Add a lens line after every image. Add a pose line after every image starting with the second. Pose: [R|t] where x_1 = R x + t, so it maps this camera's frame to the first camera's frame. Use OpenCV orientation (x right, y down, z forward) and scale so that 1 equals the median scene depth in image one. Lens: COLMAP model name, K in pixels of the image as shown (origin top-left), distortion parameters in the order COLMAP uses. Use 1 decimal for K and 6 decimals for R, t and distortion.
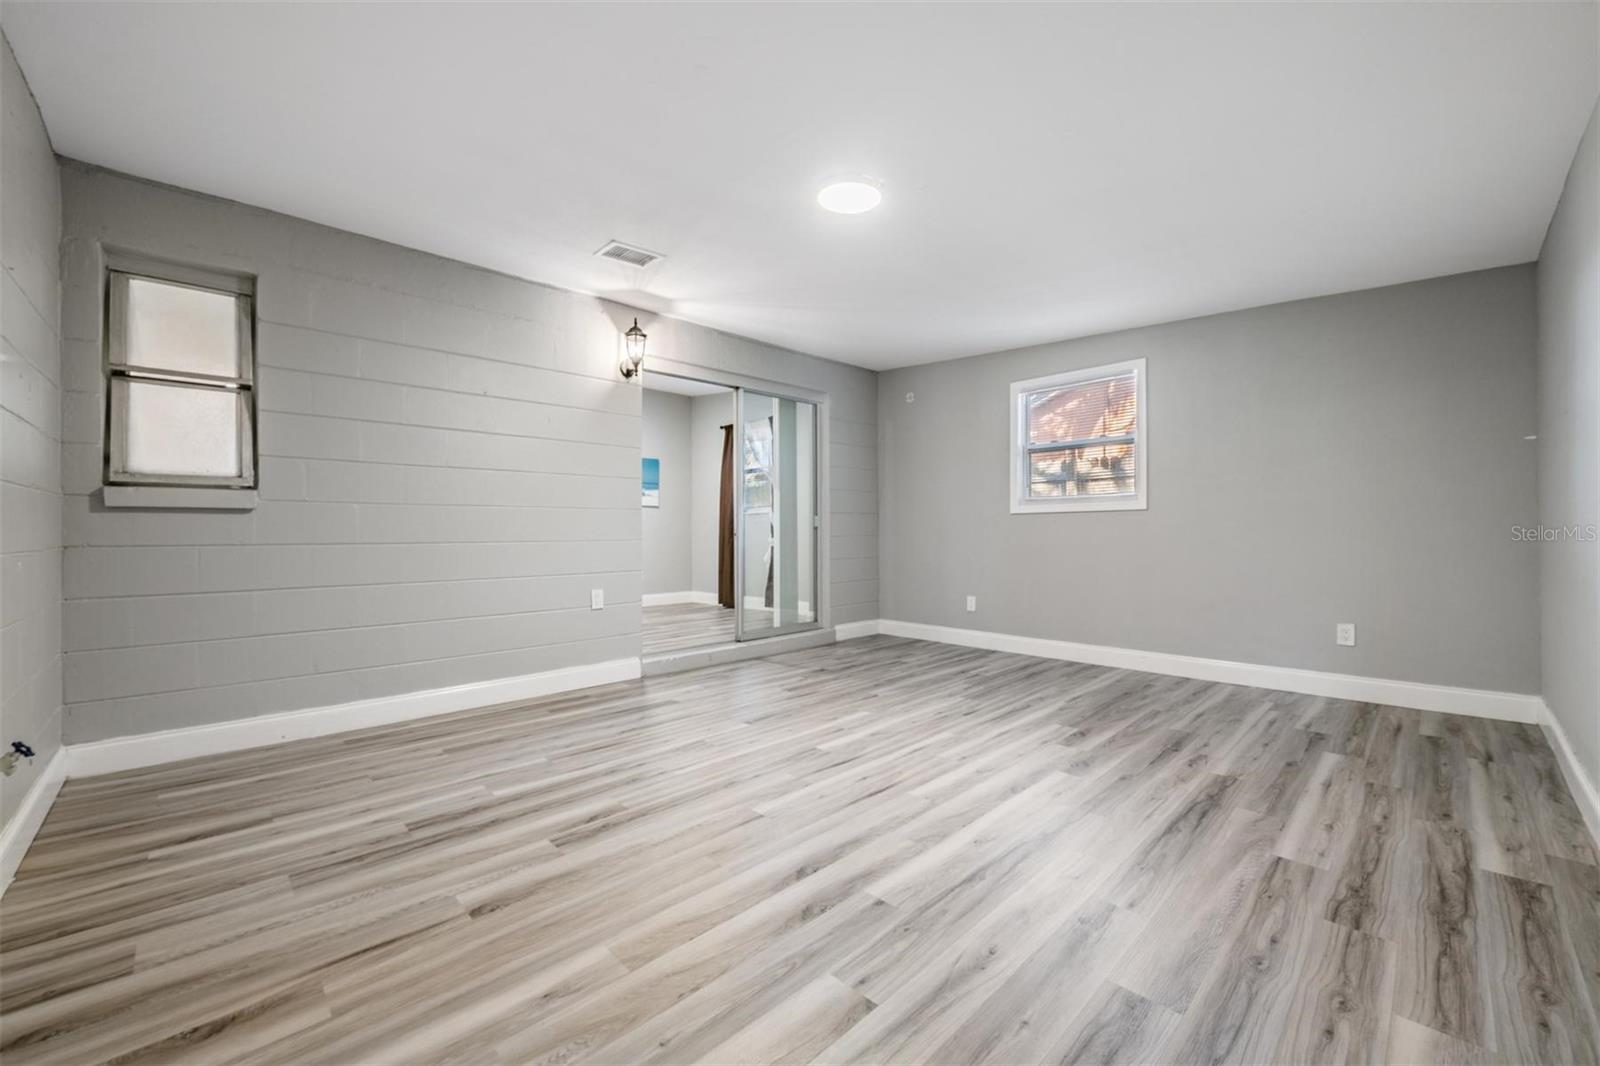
lens RADIAL K [[641.3, 0, 798.0], [0, 641.3, 527.8], [0, 0, 1]] dist [-0.011050, -0.001054]
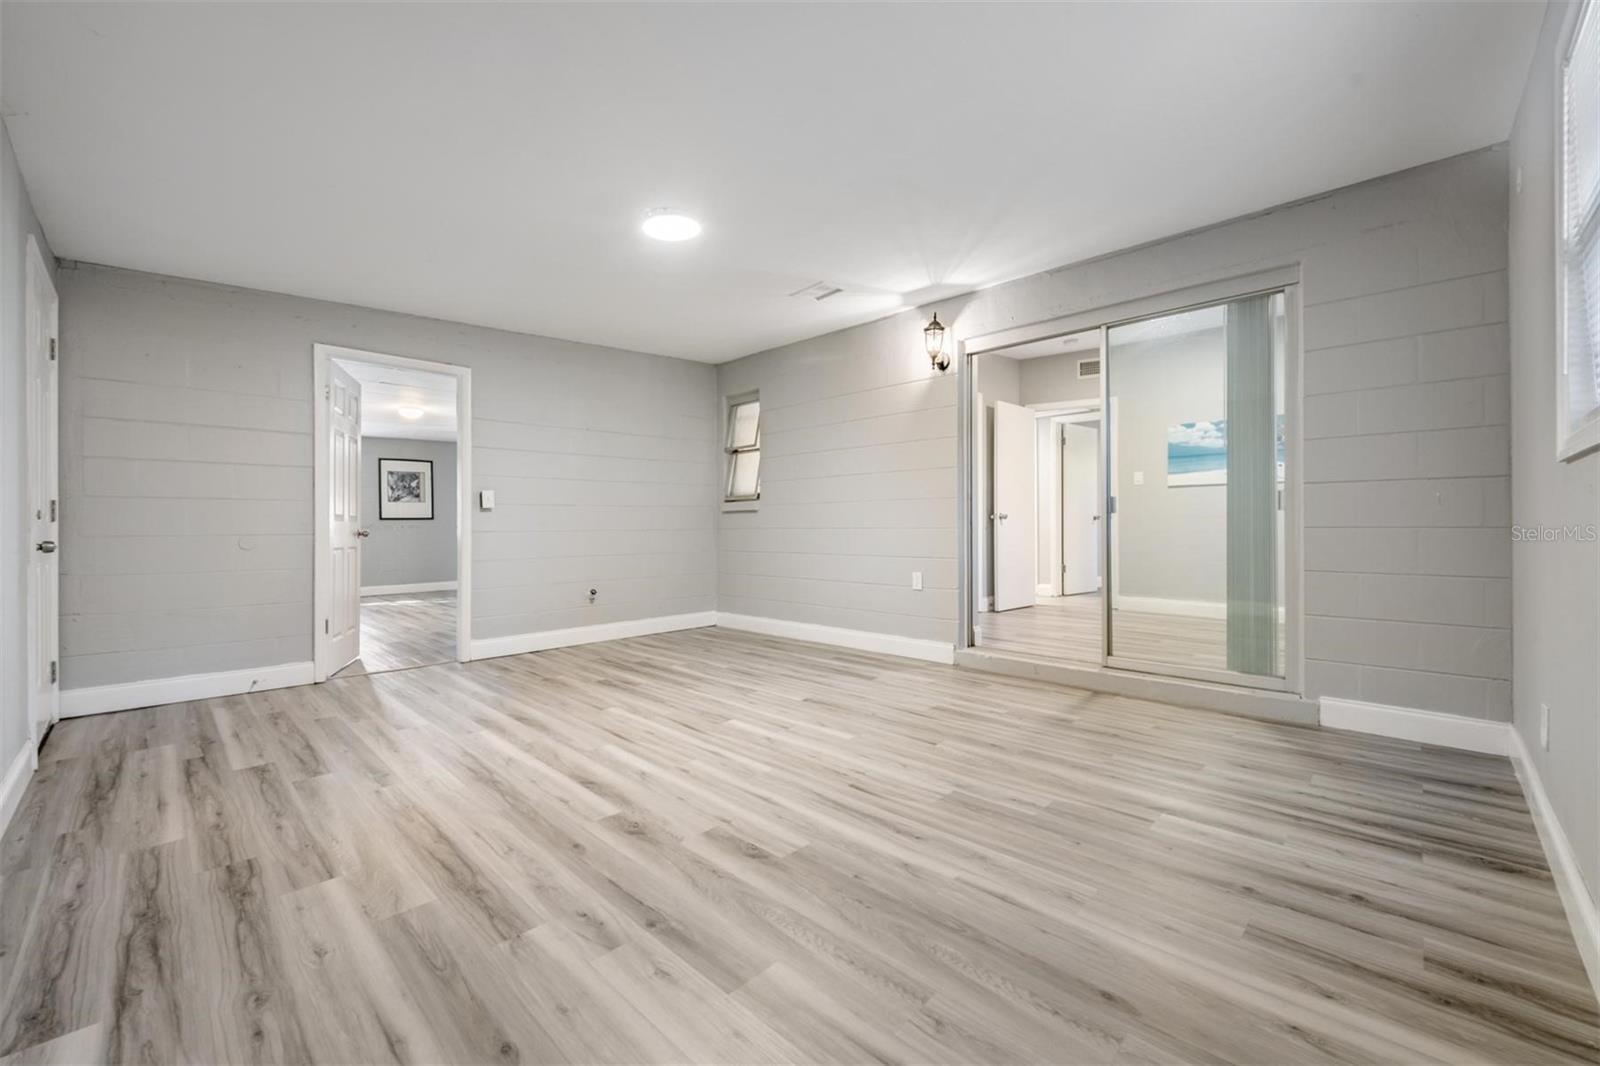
lens RADIAL K [[641.3, 0, 806.5], [0, 641.3, 529.4], [0, 0, 1]] dist [-0.011050, -0.001054]
pose [[0.022396, 0.011912, -0.999678, 1.254828], [0.013561, 0.999833, 0.012218, 0.008412], [0.999657, -0.013830, 0.022231, 1.243818]]
